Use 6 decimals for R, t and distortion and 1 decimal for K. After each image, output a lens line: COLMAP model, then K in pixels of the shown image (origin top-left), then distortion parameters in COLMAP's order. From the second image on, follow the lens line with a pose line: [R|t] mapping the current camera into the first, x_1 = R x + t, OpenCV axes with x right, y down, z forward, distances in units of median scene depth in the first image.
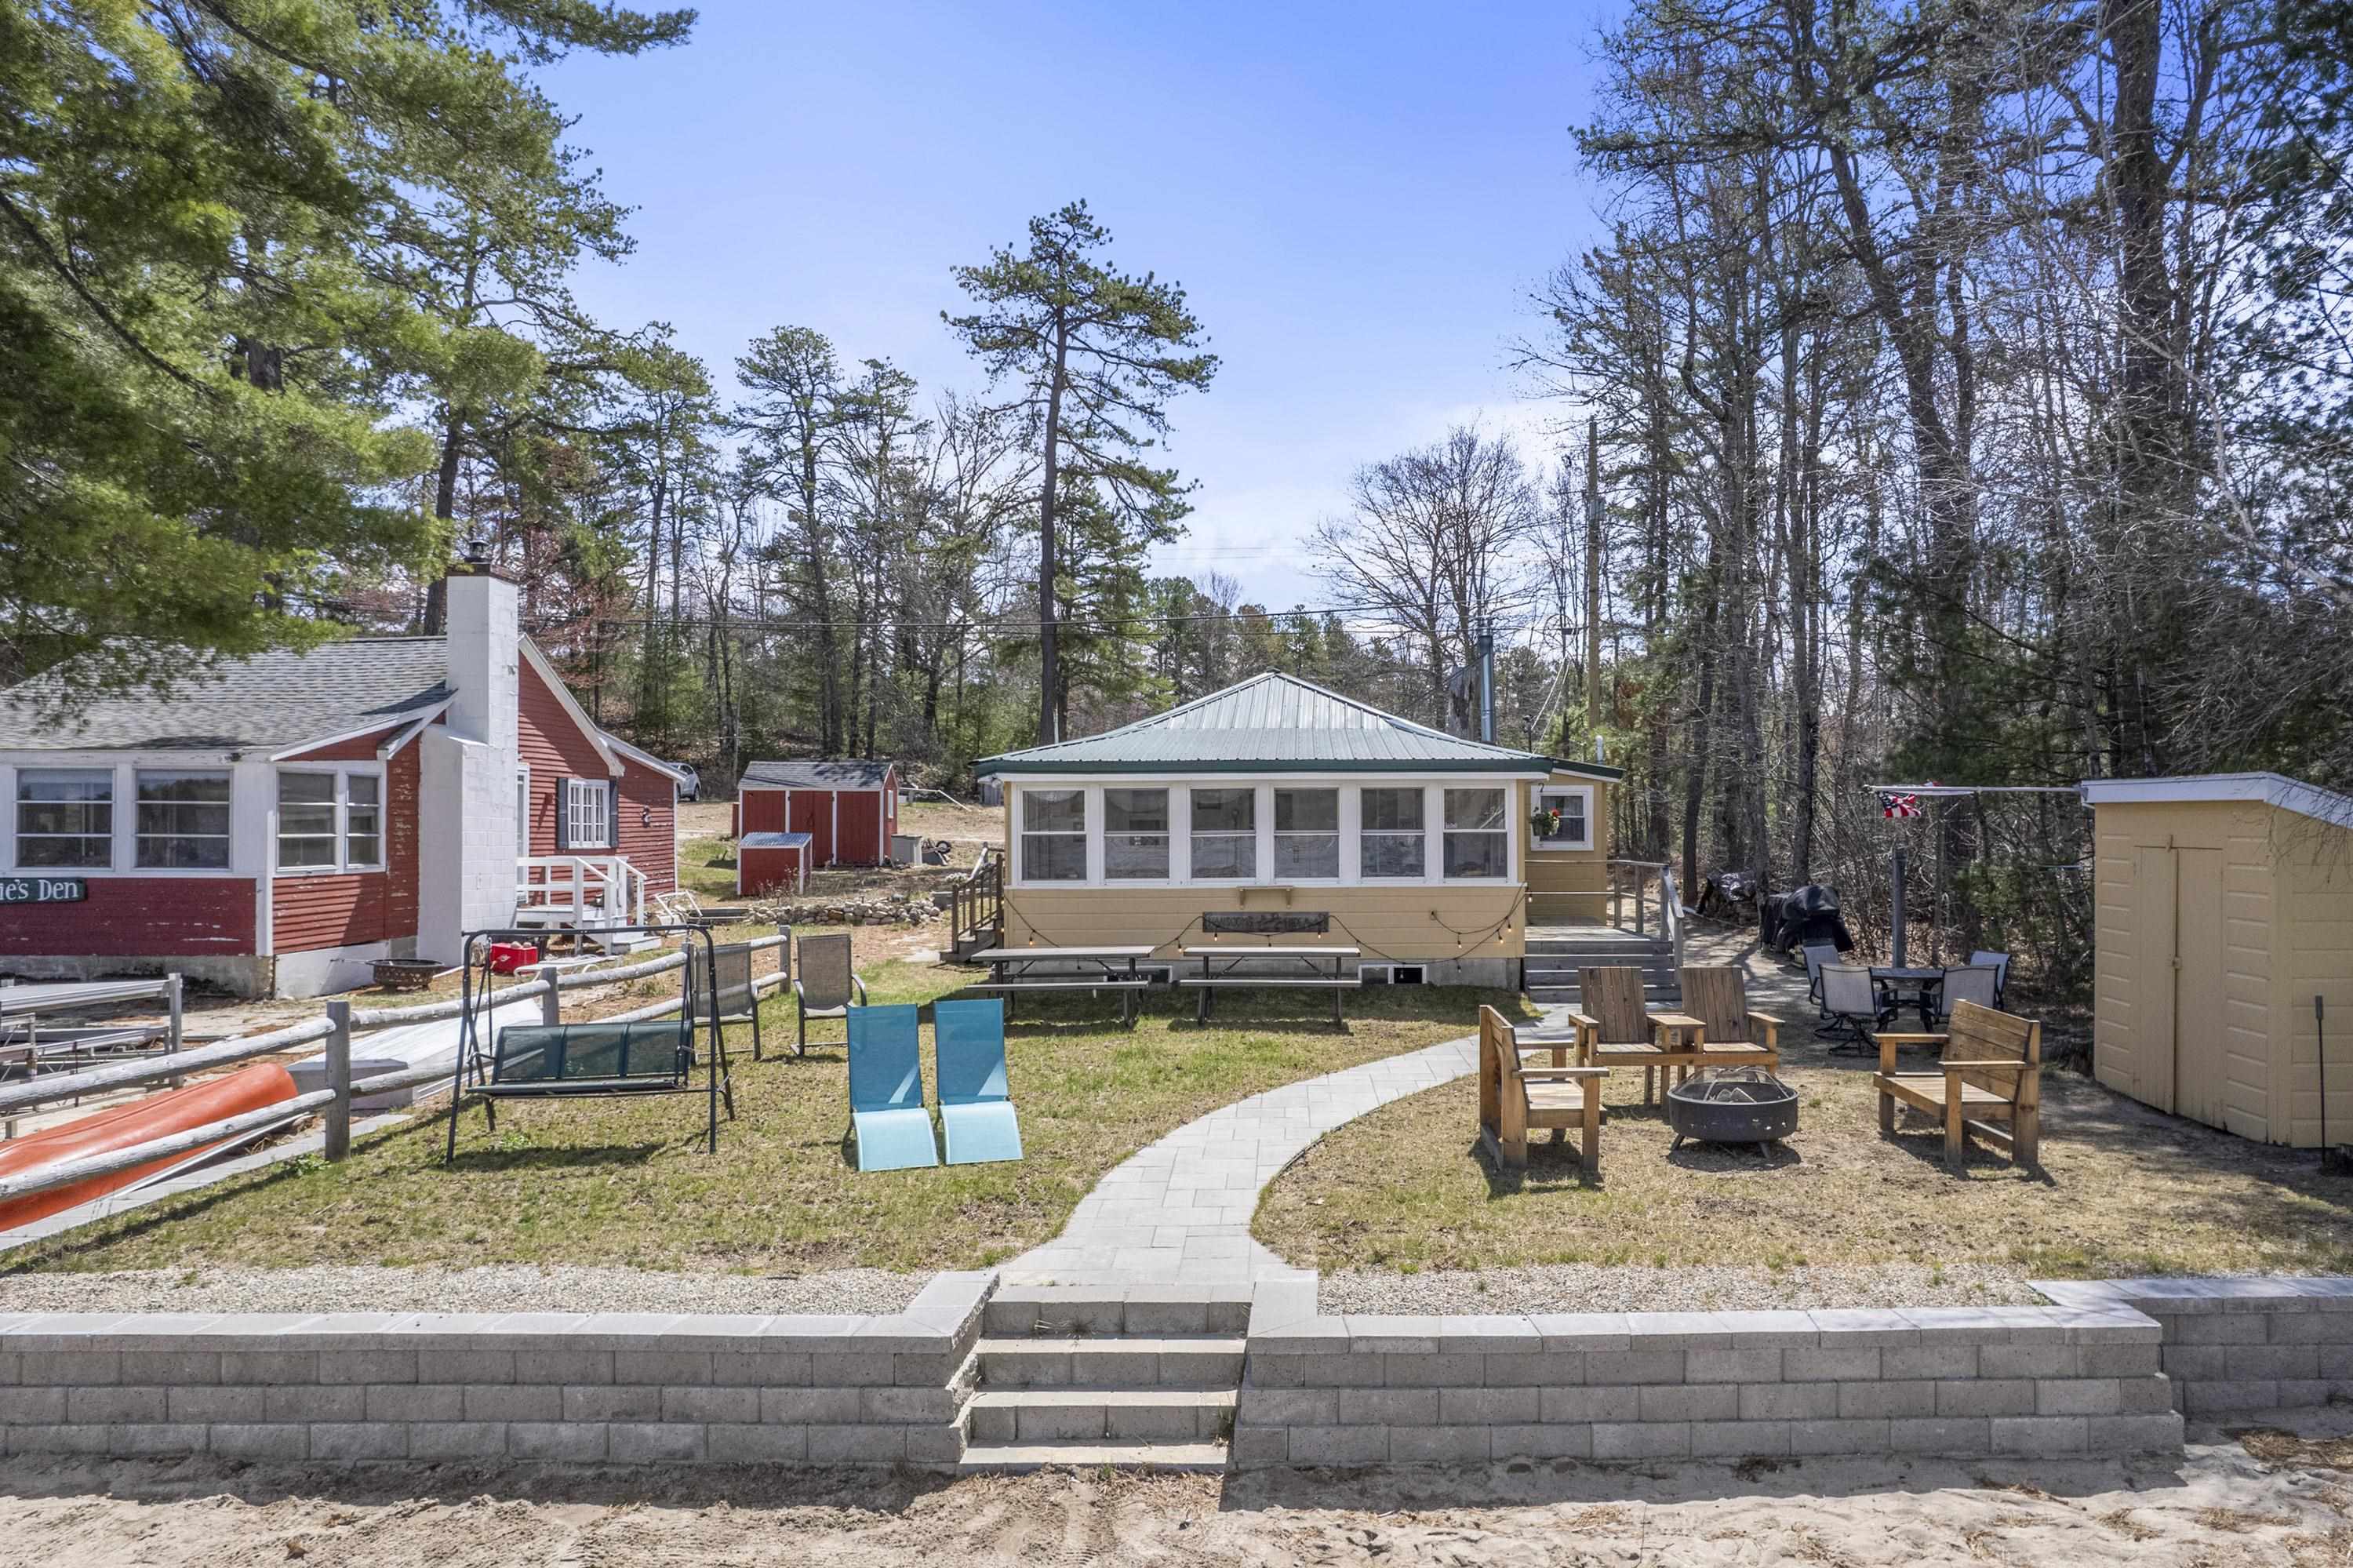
lens RADIAL K [[1580.3, 0, 1357.6], [0, 1580.3, 802.4], [0, 0, 1]] dist [-0.047376, -0.000792]
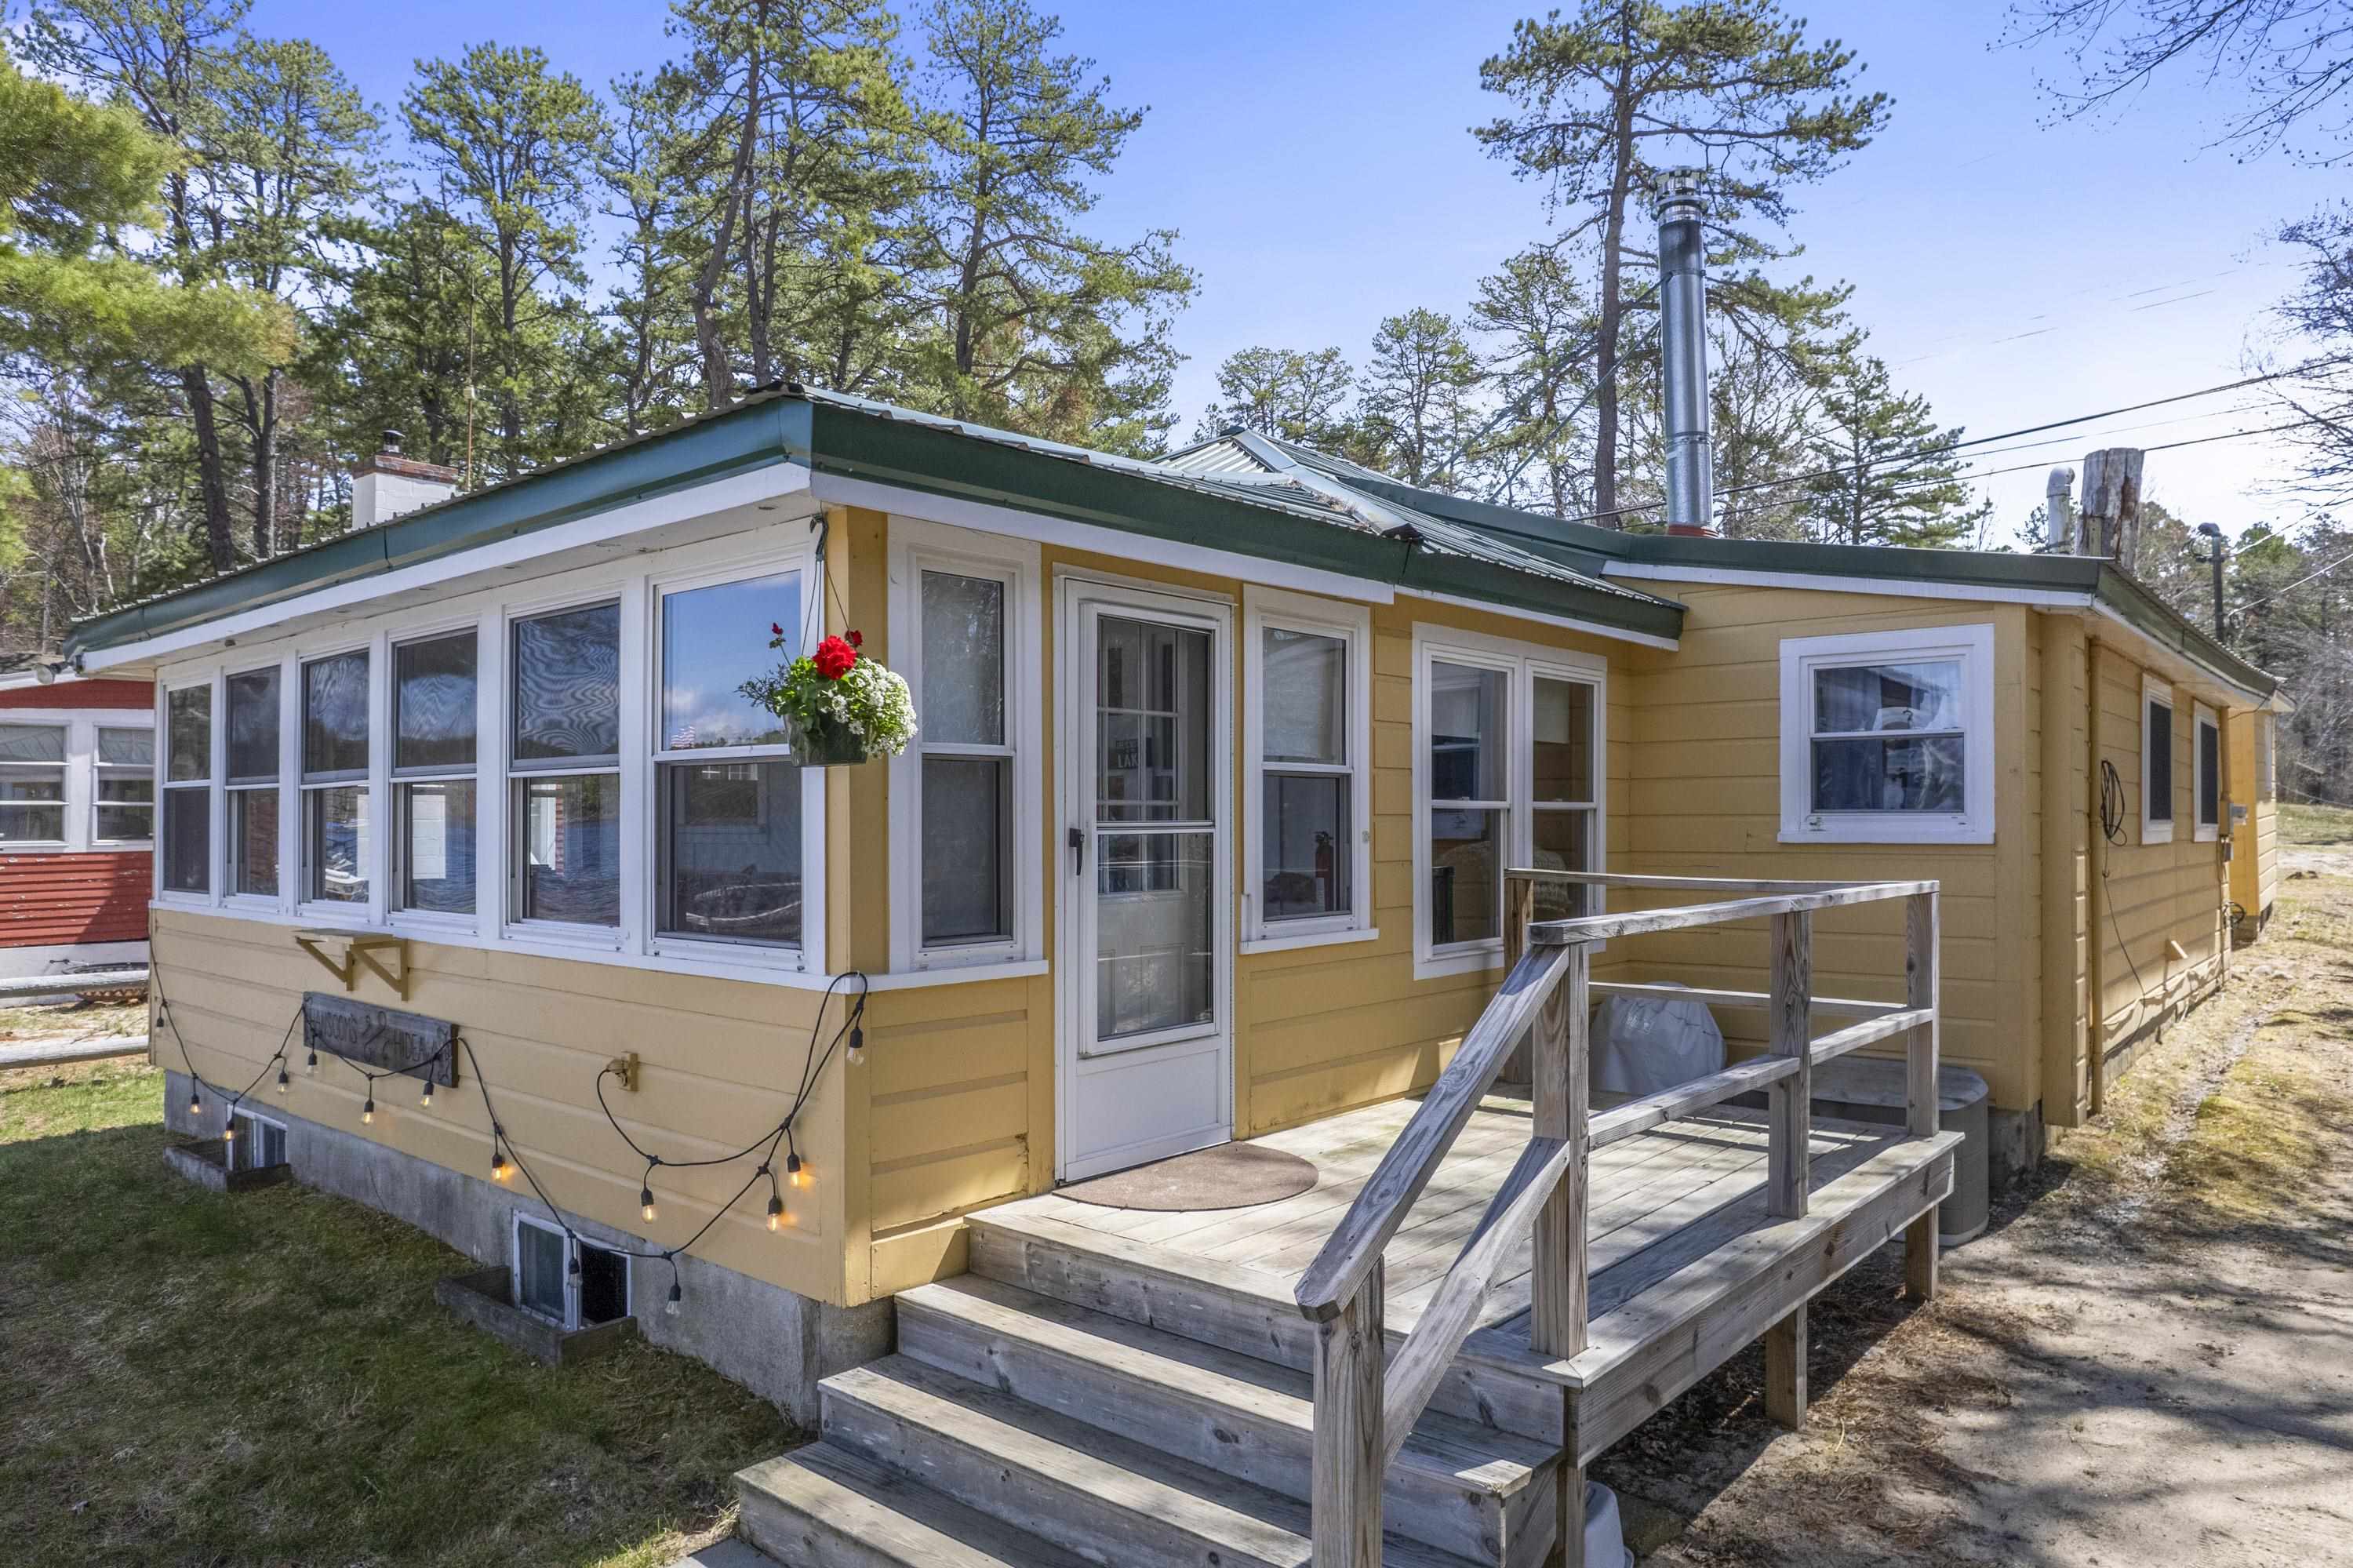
lens RADIAL K [[1534.9, 0, 1176.5], [0, 1534.9, 784.0], [0, 0, 1]] dist [-0.074148, 0.000265]
pose [[0.735794, -0.014214, -0.677057, 0.134218], [0.008354, 0.999894, -0.011912, 0.012355], [0.677154, 0.003109, 0.735835, 0.408754]]
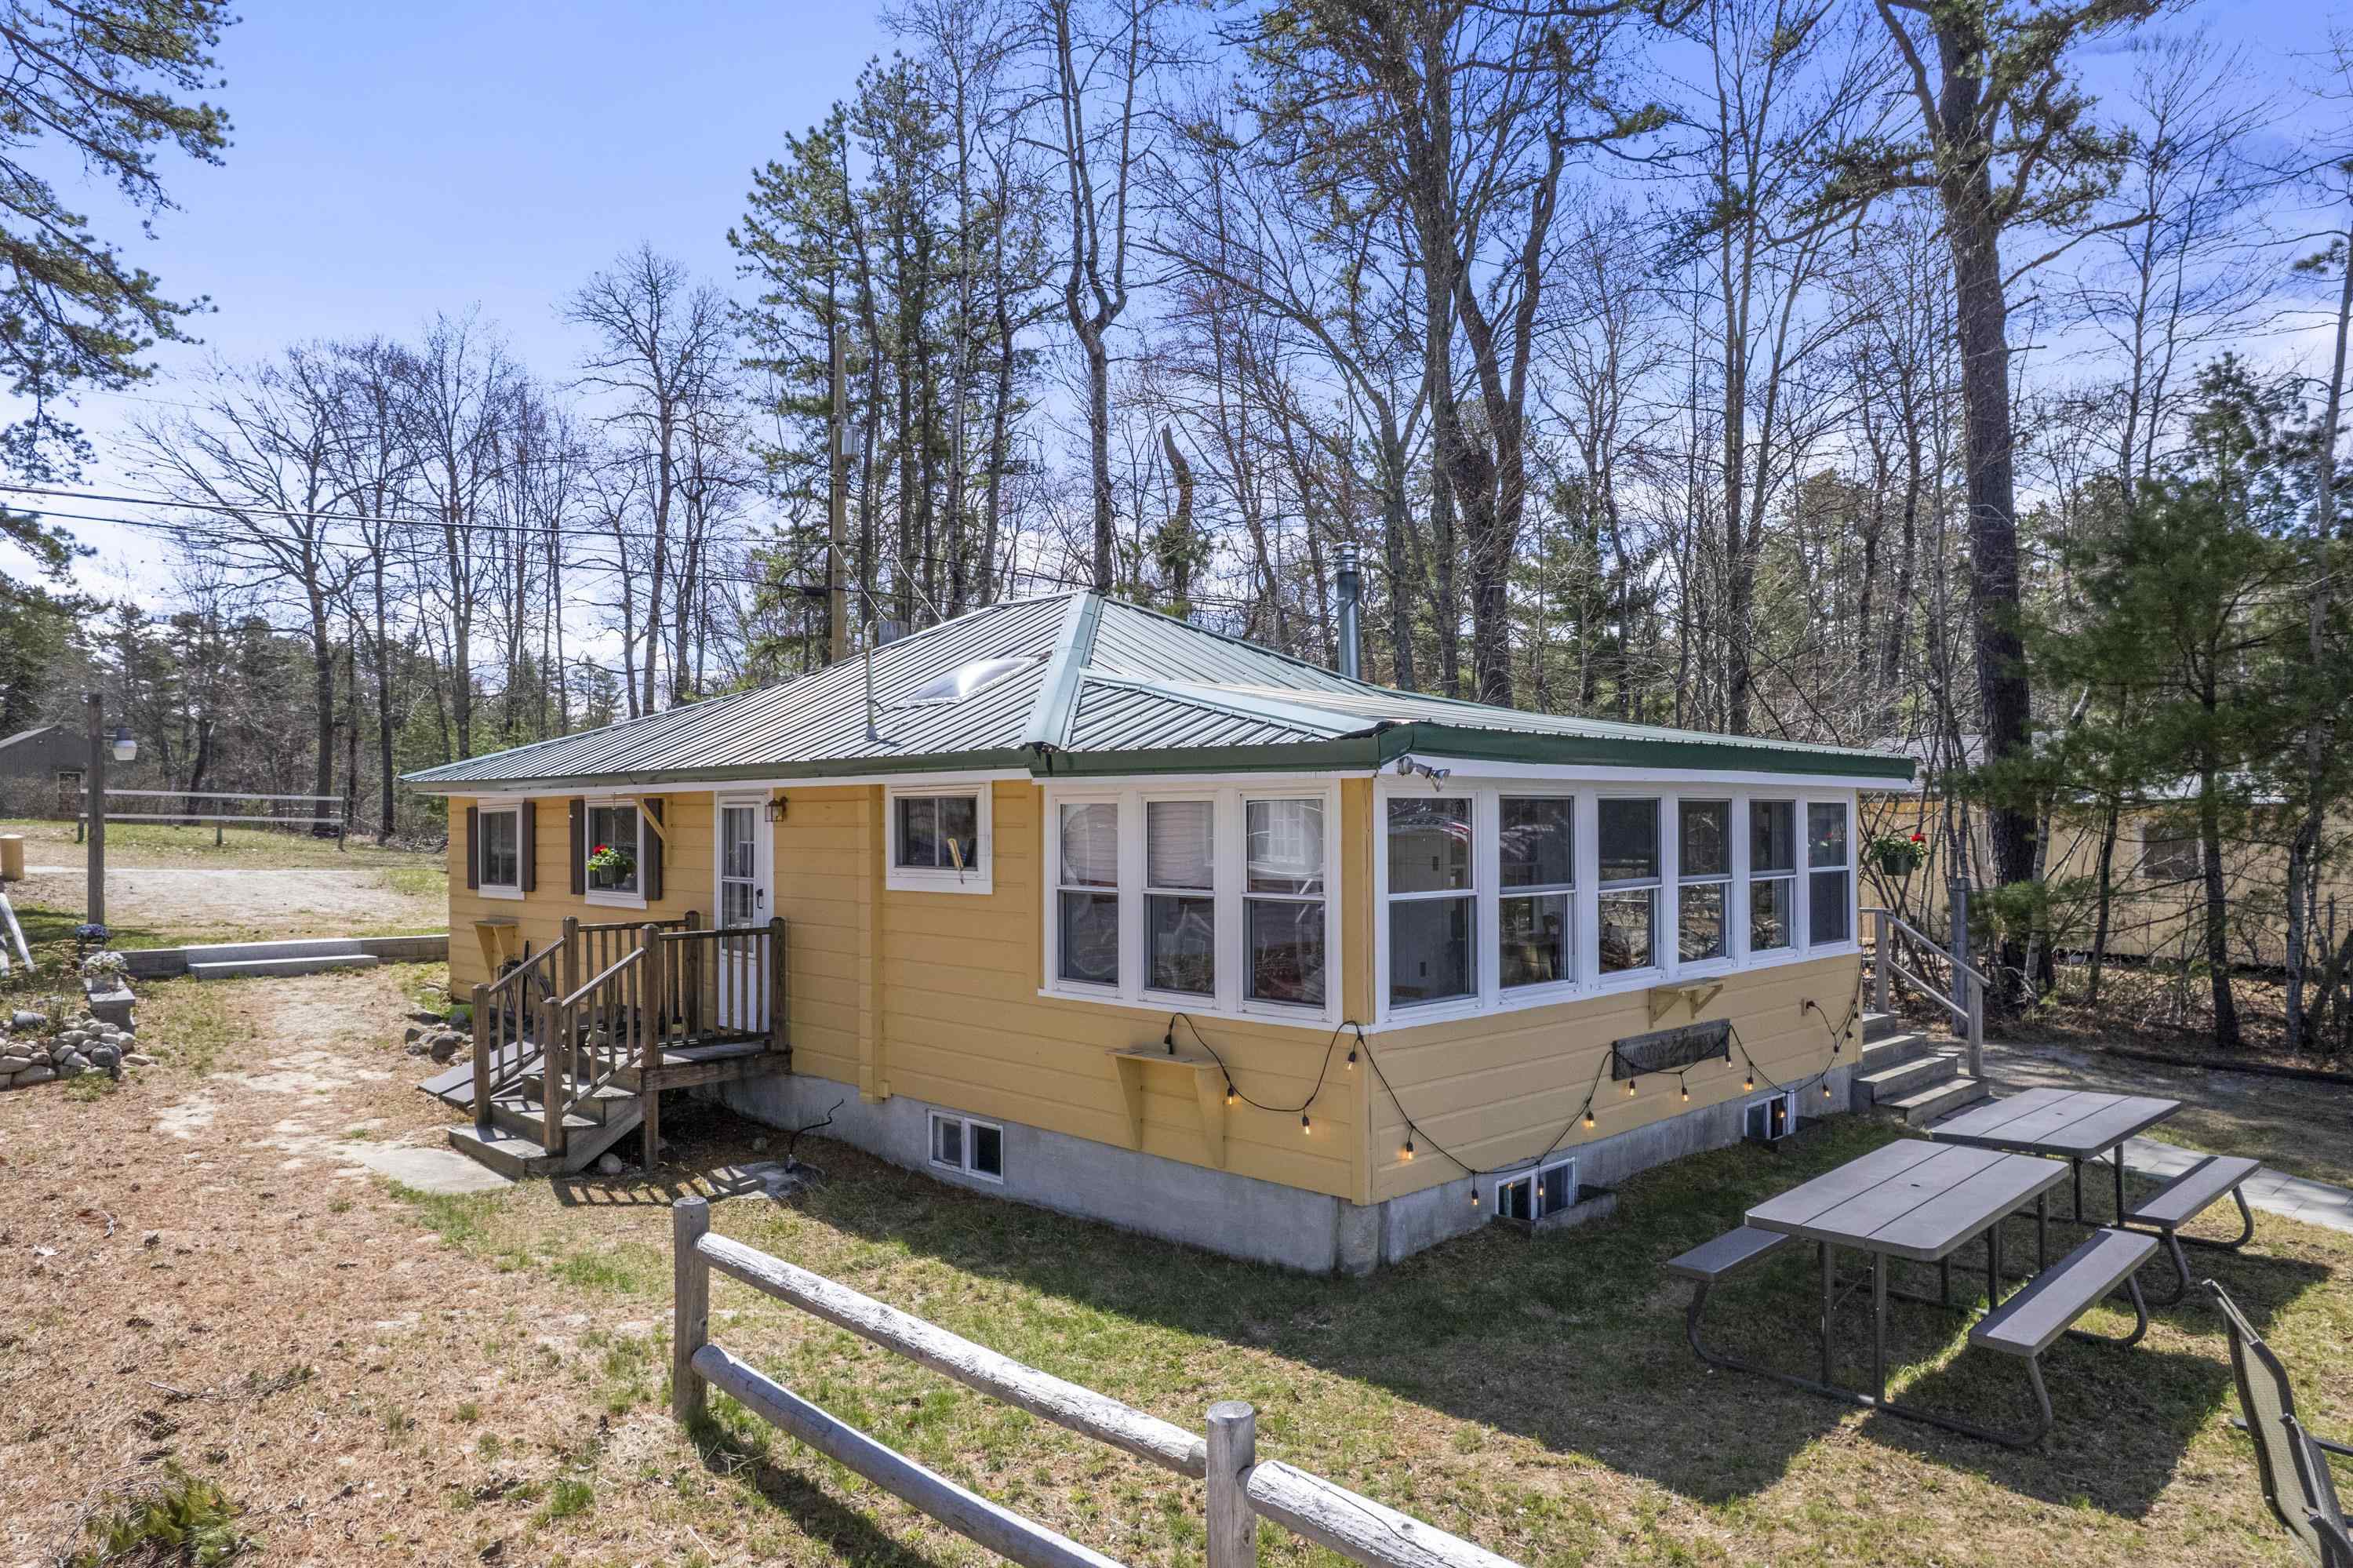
lens RADIAL K [[1515.7, 0, 1176.5], [0, 1515.7, 784.0], [0, 0, 1]] dist [-0.061287, 0.053406]
pose [[0.742008, 0.016011, 0.670199, -0.245029], [-0.007196, 0.999847, -0.015919, -0.002066], [-0.670352, 0.006989, 0.742010, 0.341499]]
